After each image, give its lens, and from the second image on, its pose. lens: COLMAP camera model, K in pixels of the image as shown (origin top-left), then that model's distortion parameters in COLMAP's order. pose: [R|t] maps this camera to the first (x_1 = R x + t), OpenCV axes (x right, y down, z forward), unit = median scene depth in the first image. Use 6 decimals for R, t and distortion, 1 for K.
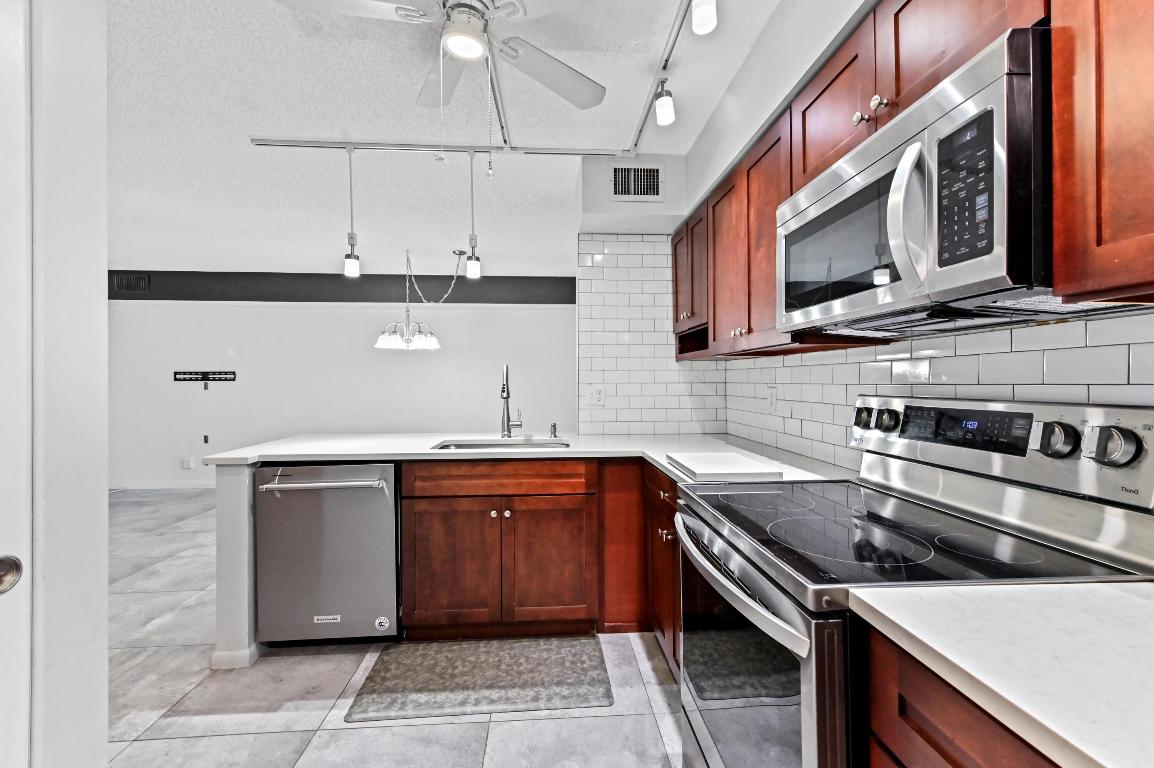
lens RADIAL K [[459.9, 0, 583.8], [0, 459.9, 387.6], [0, 0, 1]] dist [0.015658, -0.001805]
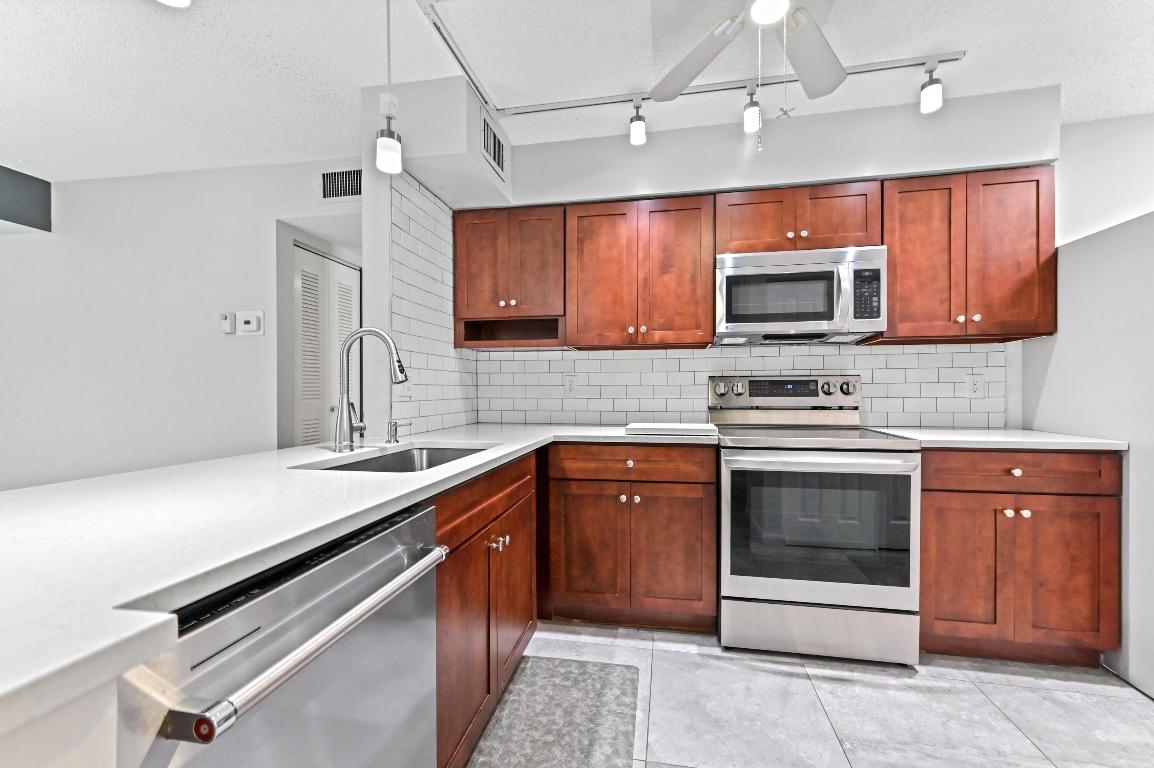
lens RADIAL K [[459.9, 0, 568.3], [0, 459.9, 394.3], [0, 0, 1]] dist [0.015658, -0.001805]
pose [[0.284772, -0.020283, 0.958381, -0.847276], [0.017459, 0.999720, 0.015970, 0.032295], [-0.958436, 0.012185, 0.285047, 0.723097]]
